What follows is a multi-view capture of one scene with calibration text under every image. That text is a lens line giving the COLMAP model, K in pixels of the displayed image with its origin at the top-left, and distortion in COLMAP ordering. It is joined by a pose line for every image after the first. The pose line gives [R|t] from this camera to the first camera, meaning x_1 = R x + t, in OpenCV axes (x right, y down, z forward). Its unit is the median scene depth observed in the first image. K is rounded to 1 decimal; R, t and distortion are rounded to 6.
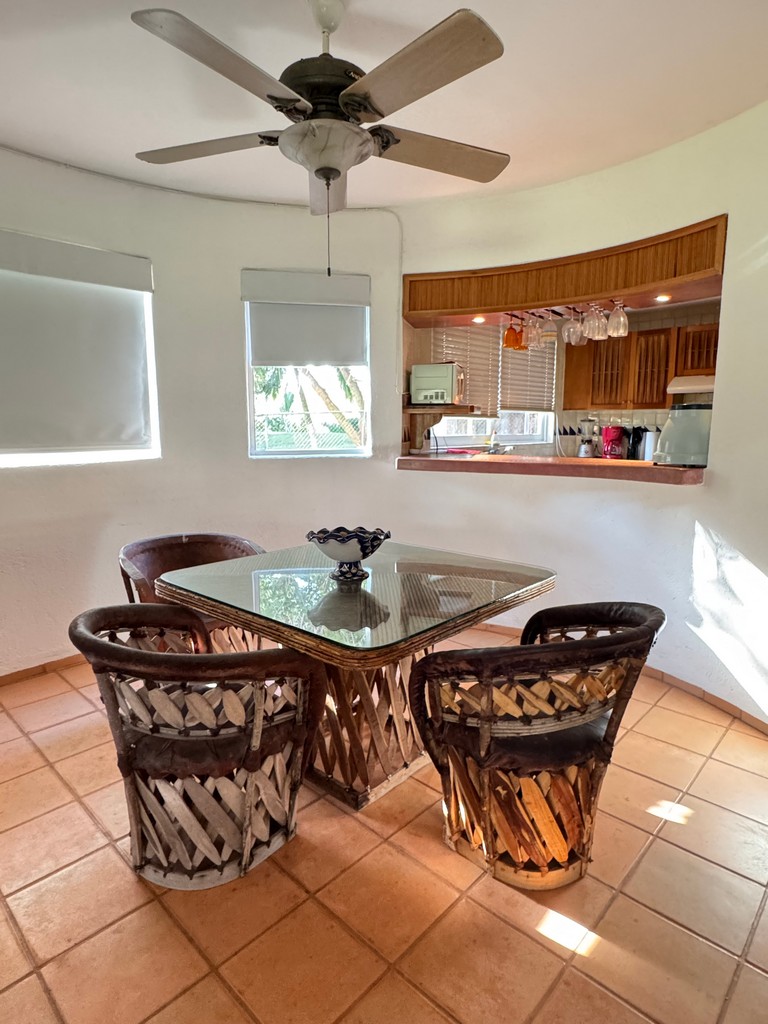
lens RADIAL K [[573.4, 0, 384.0], [0, 573.4, 512.0], [0, 0, 1]] dist [-0.003672, 0.001143]
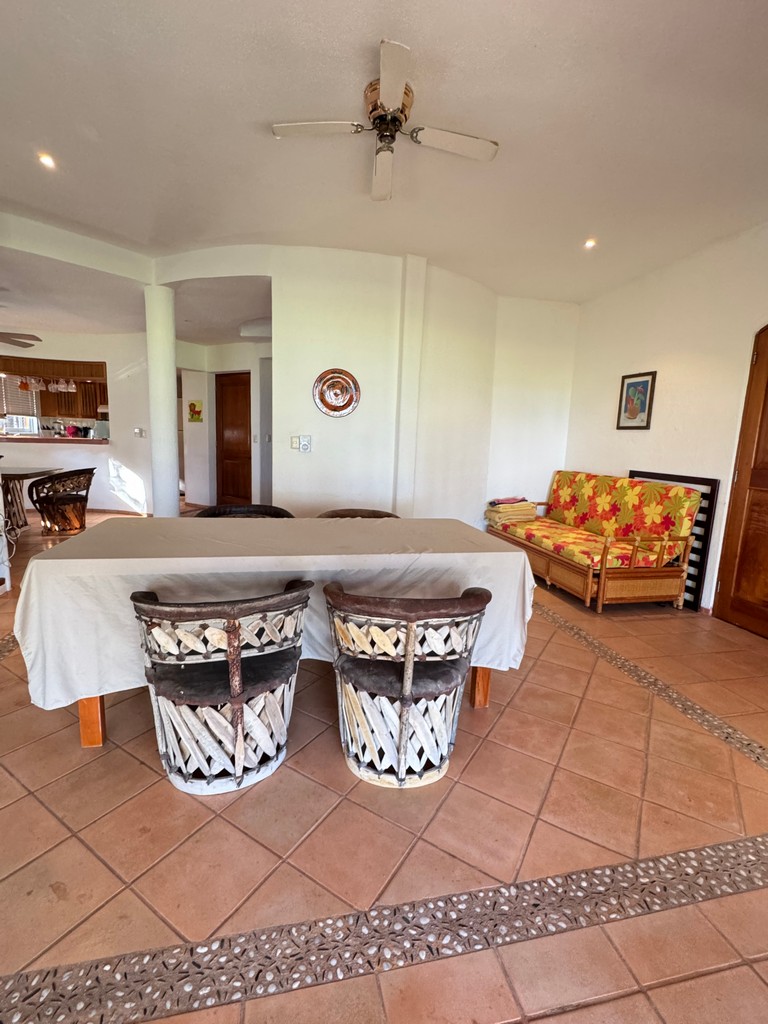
lens RADIAL K [[461.9, 0, 384.0], [0, 461.9, 512.0], [0, 0, 1]] dist [-0.001507, 0.000794]
pose [[0.558255, -0.106278, 0.822834, -0.388088], [0.086344, 0.993819, 0.069782, 0.144162], [-0.825164, 0.032090, 0.563980, -0.884804]]
